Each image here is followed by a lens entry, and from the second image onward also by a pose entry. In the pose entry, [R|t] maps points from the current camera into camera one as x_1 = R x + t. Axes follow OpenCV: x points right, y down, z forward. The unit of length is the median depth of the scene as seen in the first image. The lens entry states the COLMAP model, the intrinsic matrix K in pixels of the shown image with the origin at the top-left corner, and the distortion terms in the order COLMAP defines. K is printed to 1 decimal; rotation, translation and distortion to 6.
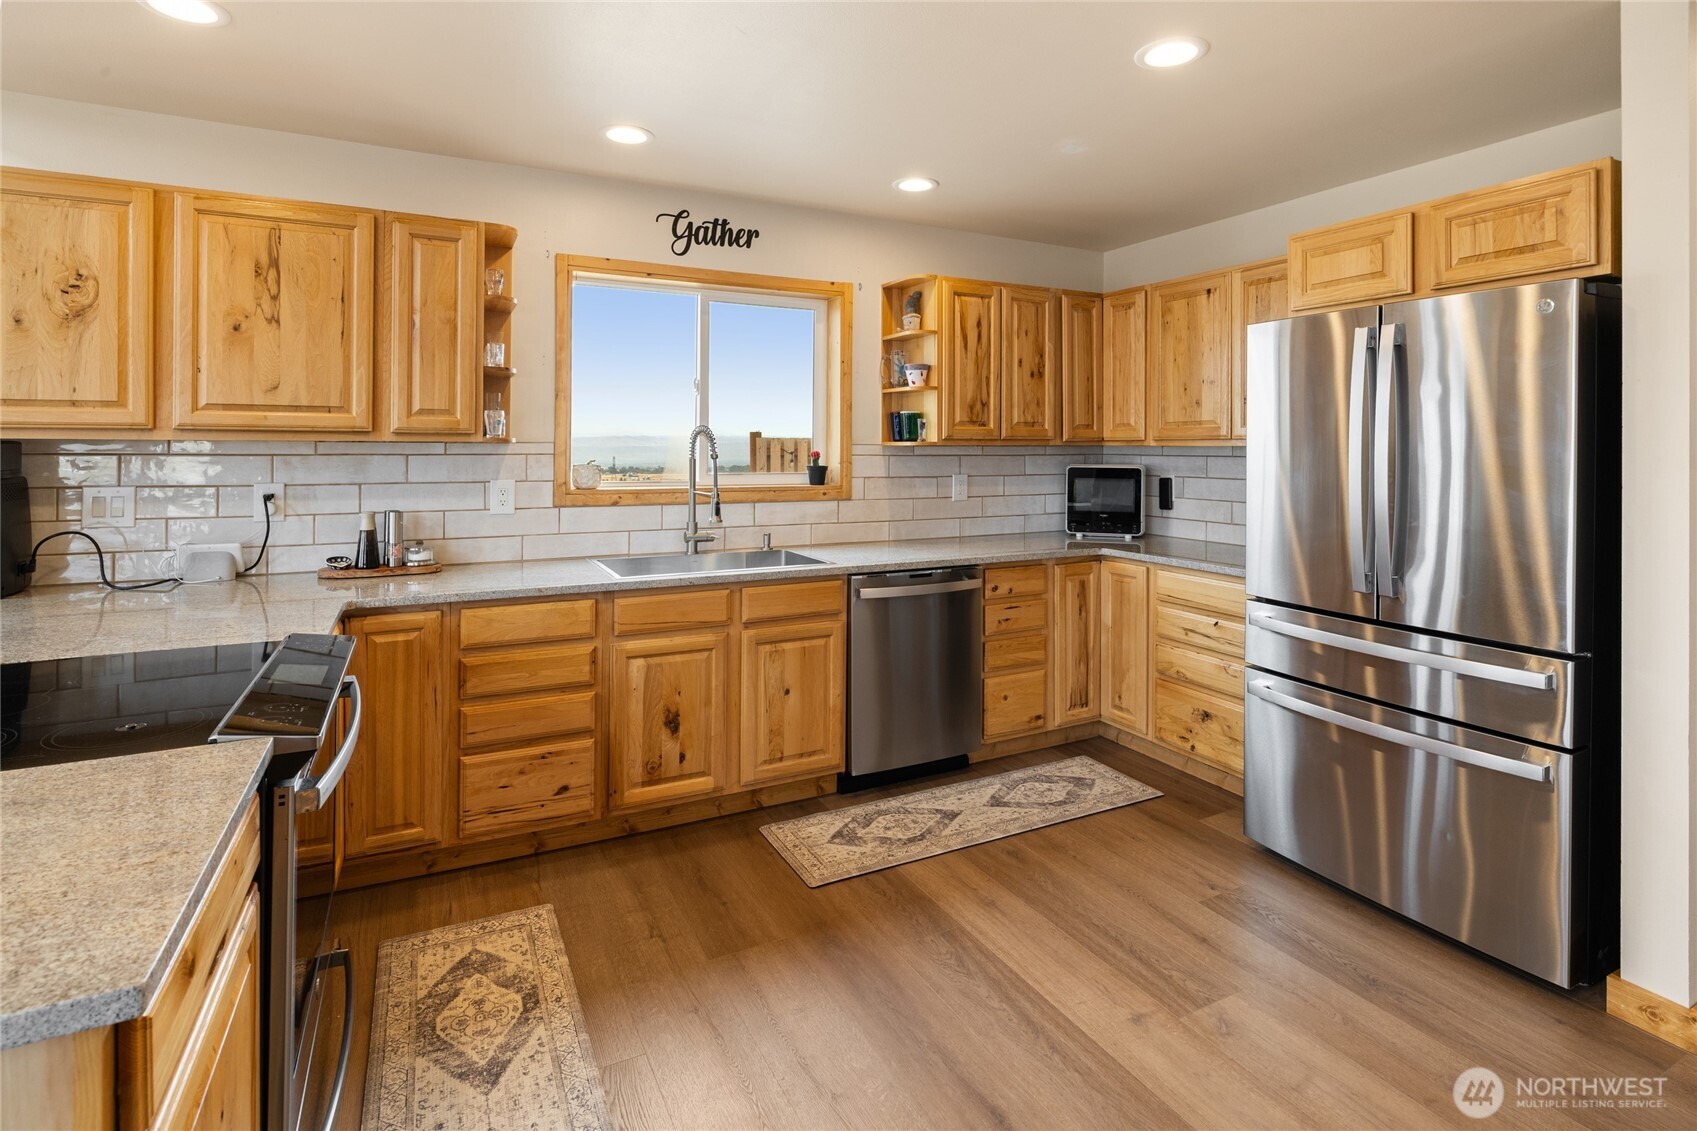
lens RADIAL K [[834.5, 0, 846.7], [0, 834.5, 450.5], [0, 0, 1]] dist [-0.004332, 0.001573]
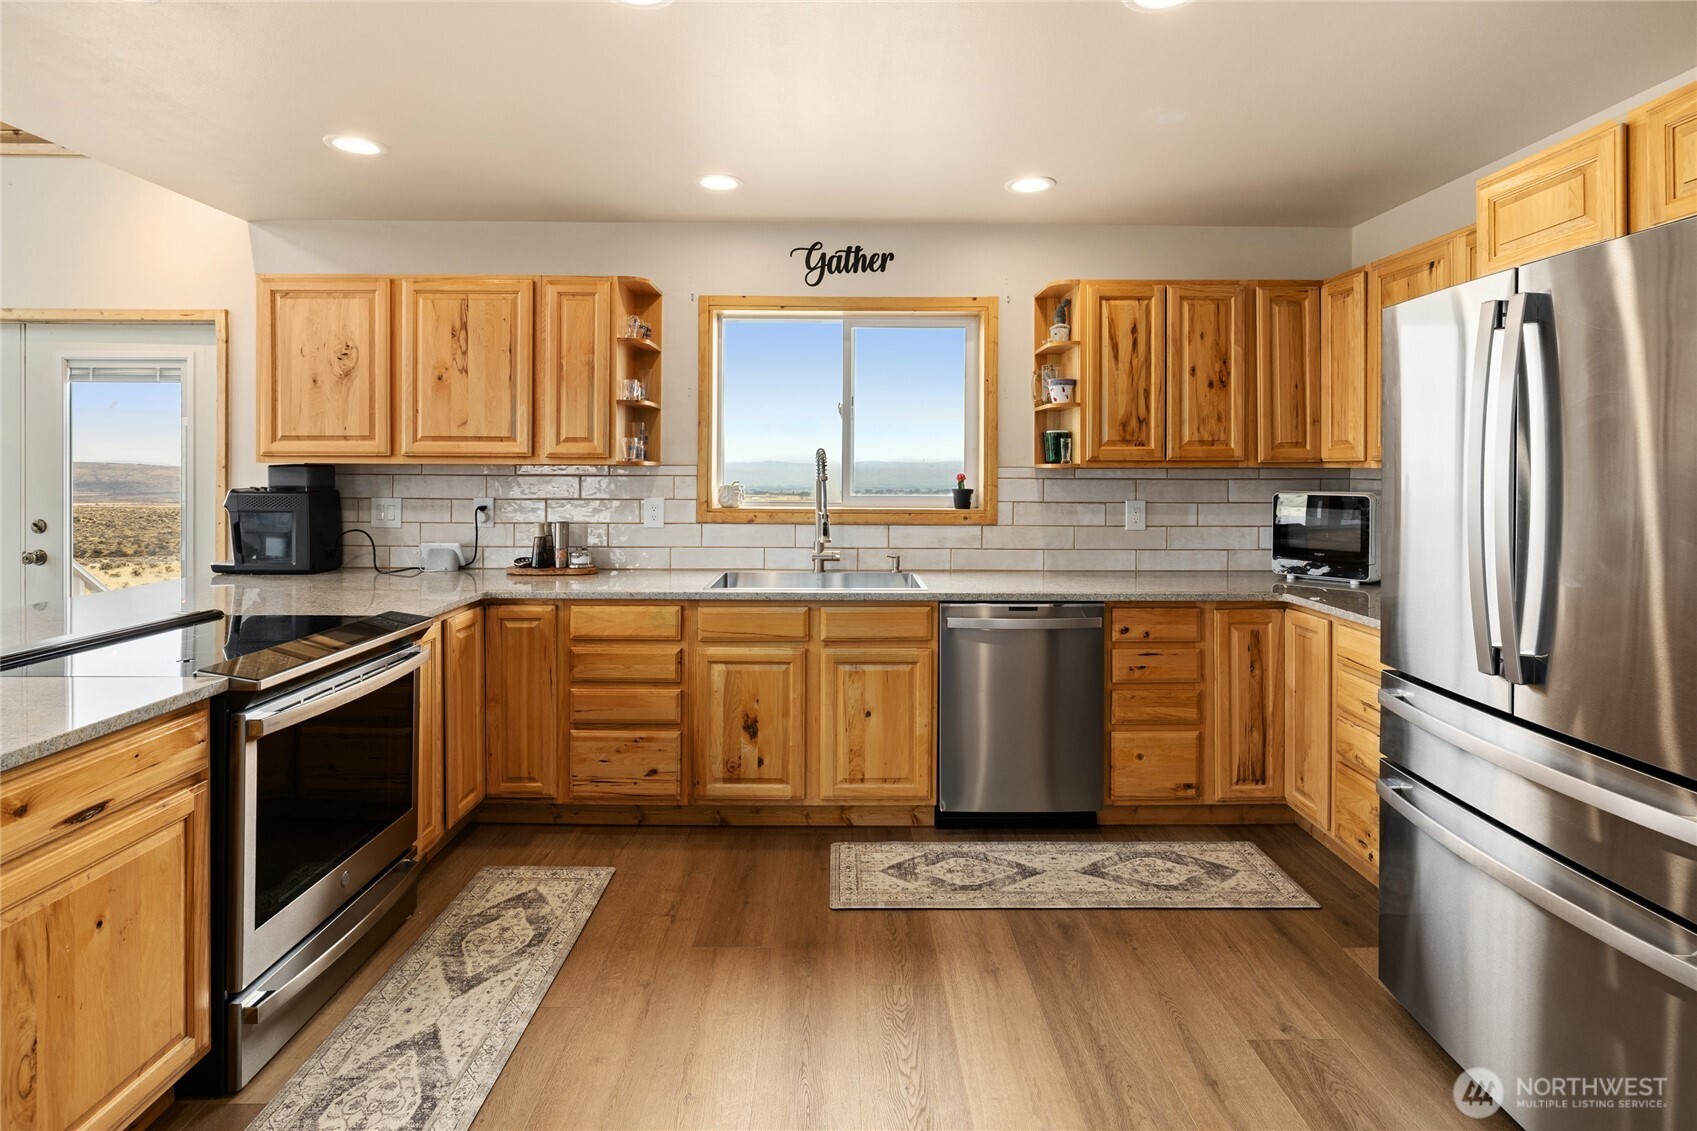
lens RADIAL K [[837.9, 0, 849.1], [0, 837.9, 476.7], [0, 0, 1]] dist [-0.004286, 0.001652]
pose [[0.893645, 0.003399, -0.448761, 0.316700], [-0.002586, 0.999994, 0.002424, 0.002224], [0.448767, -0.001006, 0.893648, 0.082994]]
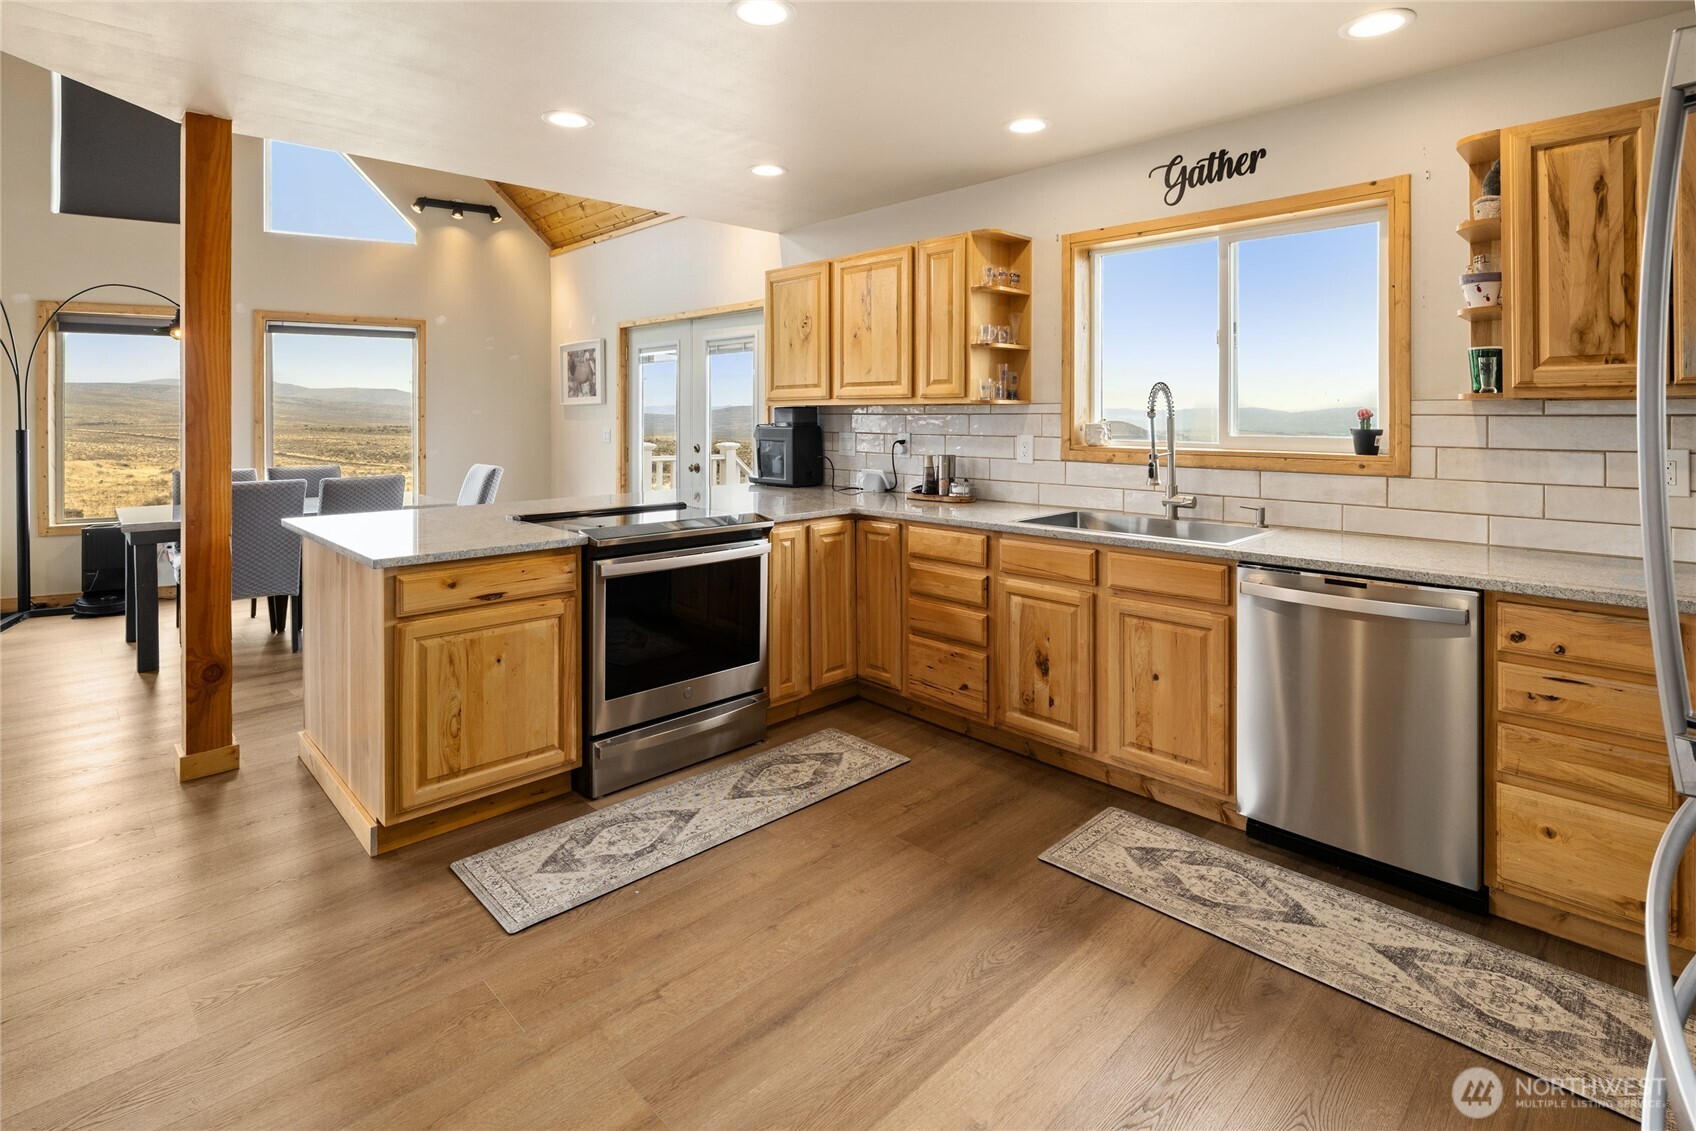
lens RADIAL K [[835.0, 0, 857.7], [0, 835.0, 415.2], [0, 0, 1]] dist [-0.004830, 0.001037]
pose [[0.299049, -0.003960, -0.954229, 0.609366], [-0.002799, 0.999983, -0.005027, 0.011957], [0.954234, 0.004174, 0.299033, 0.377820]]
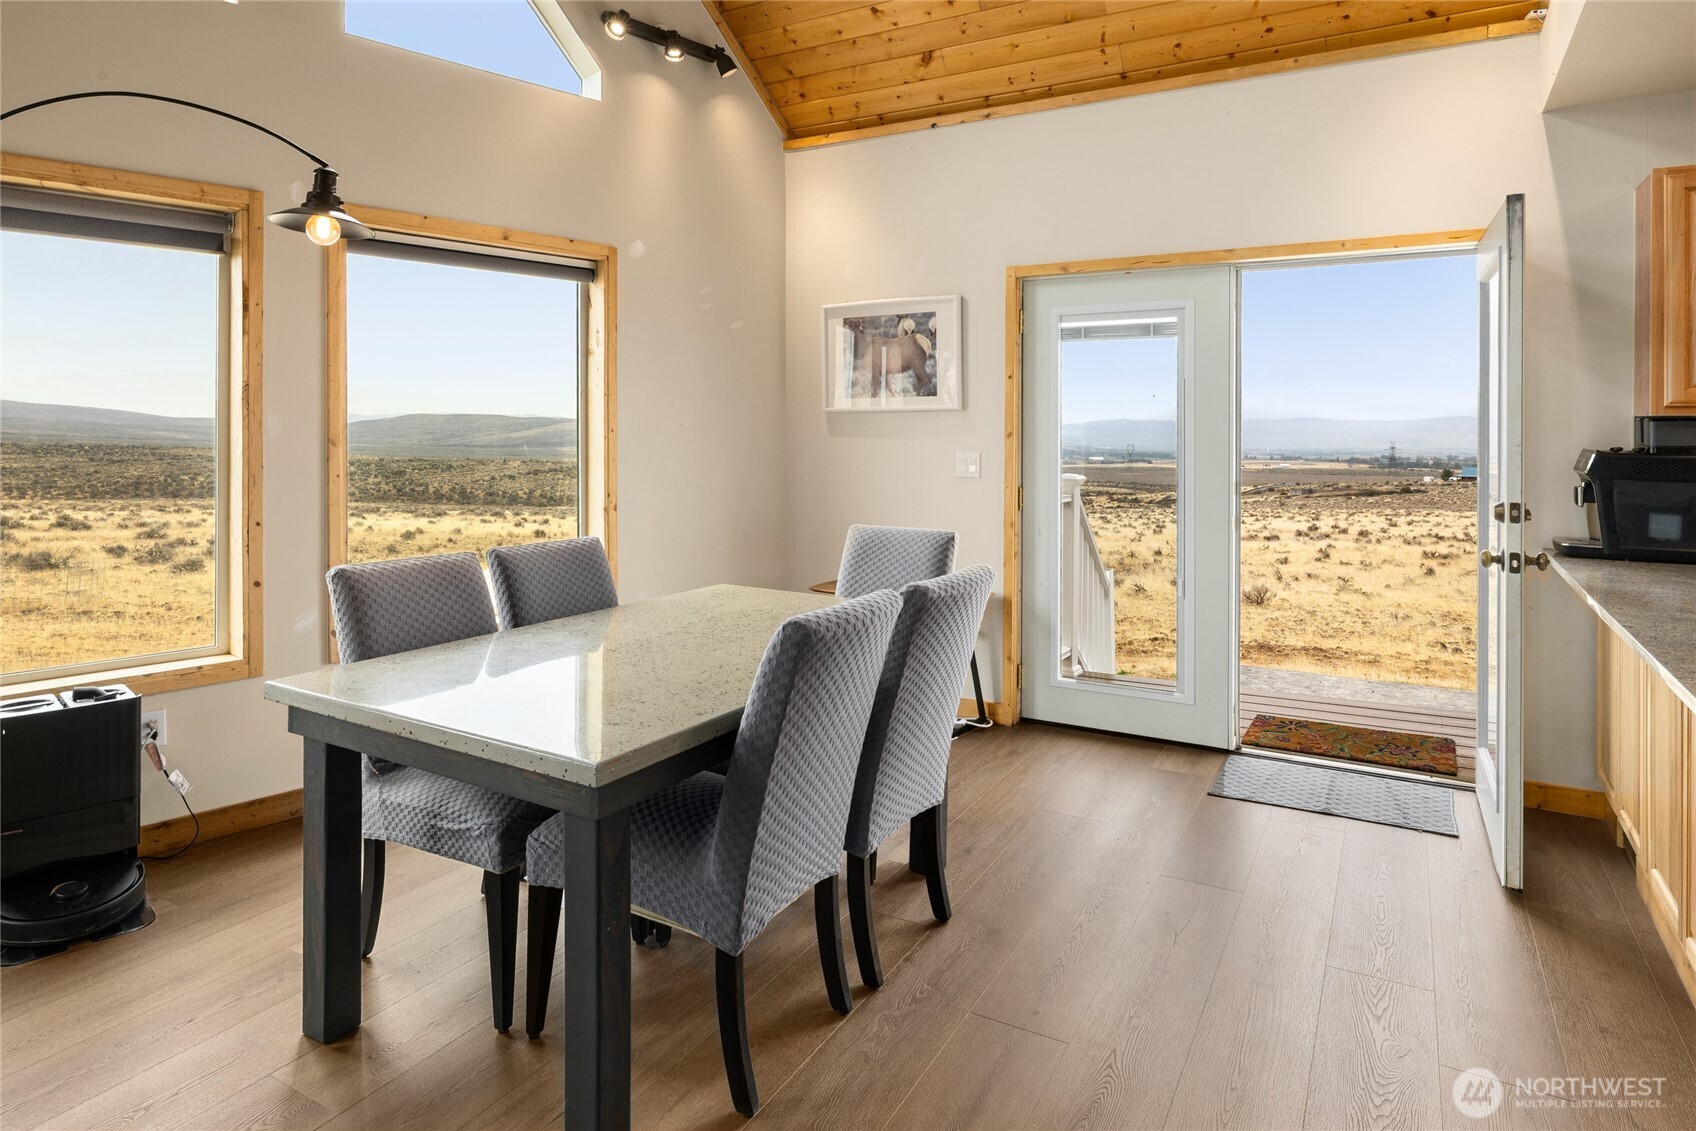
lens RADIAL K [[983.3, 0, 850.1], [0, 983.3, 426.8], [0, 0, 1]] dist [-0.000438, 0.000841]
pose [[0.548176, -0.002077, -0.836360, -0.388959], [-0.005318, 0.999968, -0.005969, 0.008731], [0.836346, 0.007719, 0.548147, -0.427952]]
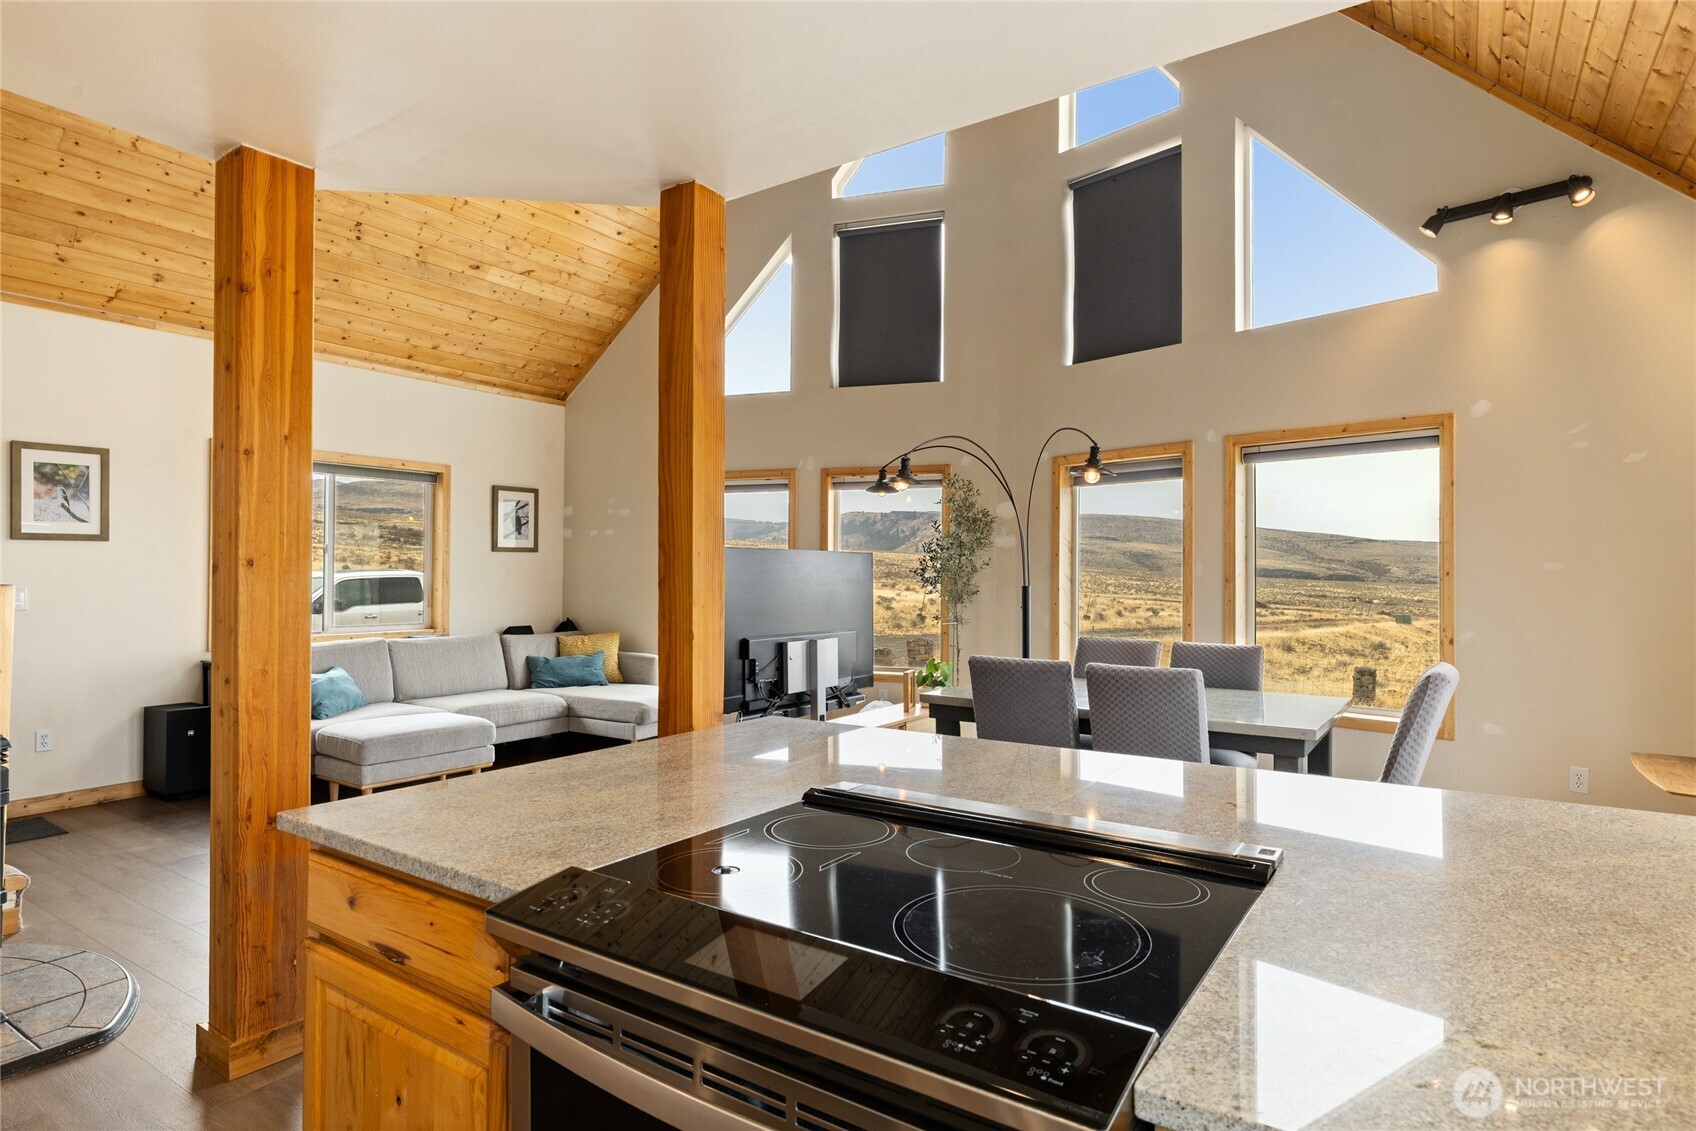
lens RADIAL K [[921.7, 0, 846.4], [0, 921.7, 574.1], [0, 0, 1]] dist [-0.003209, 0.000034]
pose [[-0.877202, -0.005517, -0.480089, -0.196508], [-0.008381, 0.999958, 0.003822, 0.010283], [0.480048, 0.007376, -0.877211, 0.720196]]
